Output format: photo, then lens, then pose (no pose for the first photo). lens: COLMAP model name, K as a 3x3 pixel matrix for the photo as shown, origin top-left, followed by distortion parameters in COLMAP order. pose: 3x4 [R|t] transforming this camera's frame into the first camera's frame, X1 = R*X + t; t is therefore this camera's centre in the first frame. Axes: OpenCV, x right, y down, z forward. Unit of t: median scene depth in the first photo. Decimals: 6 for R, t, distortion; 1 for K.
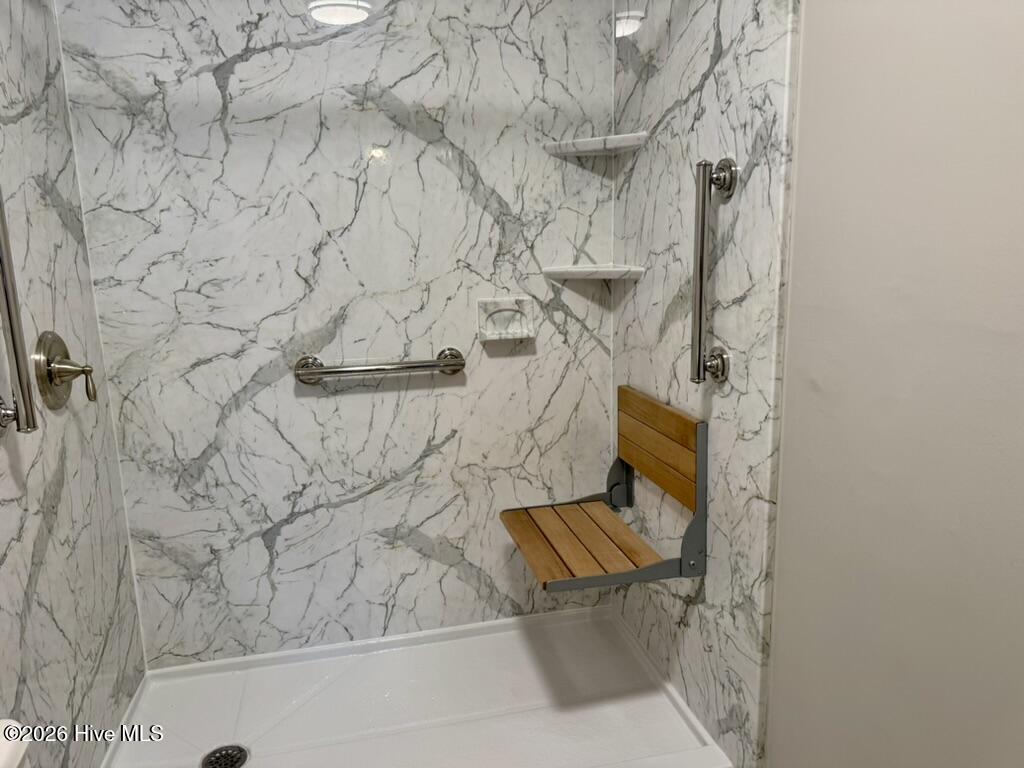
lens RADIAL K [[711.1, 0, 513.2], [0, 711.1, 388.9], [0, 0, 1]] dist [0.118766, -0.199518]
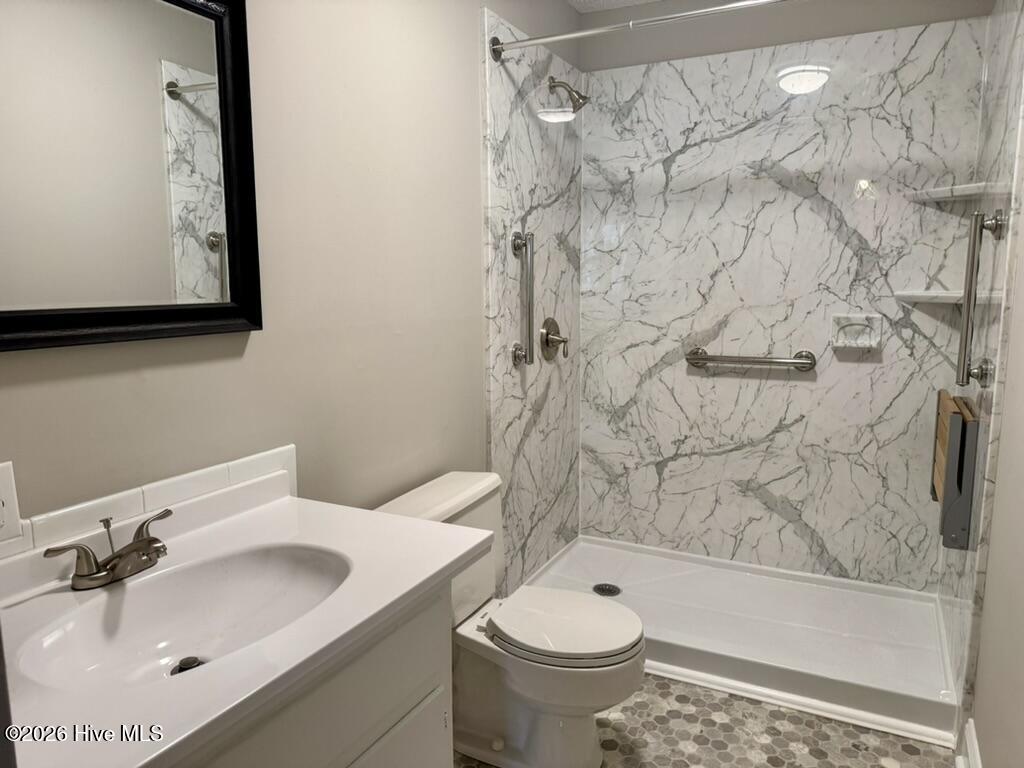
lens RADIAL K [[722.1, 0, 512.0], [0, 722.1, 384.0], [0, 0, 1]] dist [0.115049, -0.159459]
pose [[0.773586, 0.115184, -0.623135, 0.344180], [-0.136130, 0.990591, 0.014109, 0.057218], [0.618896, 0.073912, 0.781987, -0.377813]]
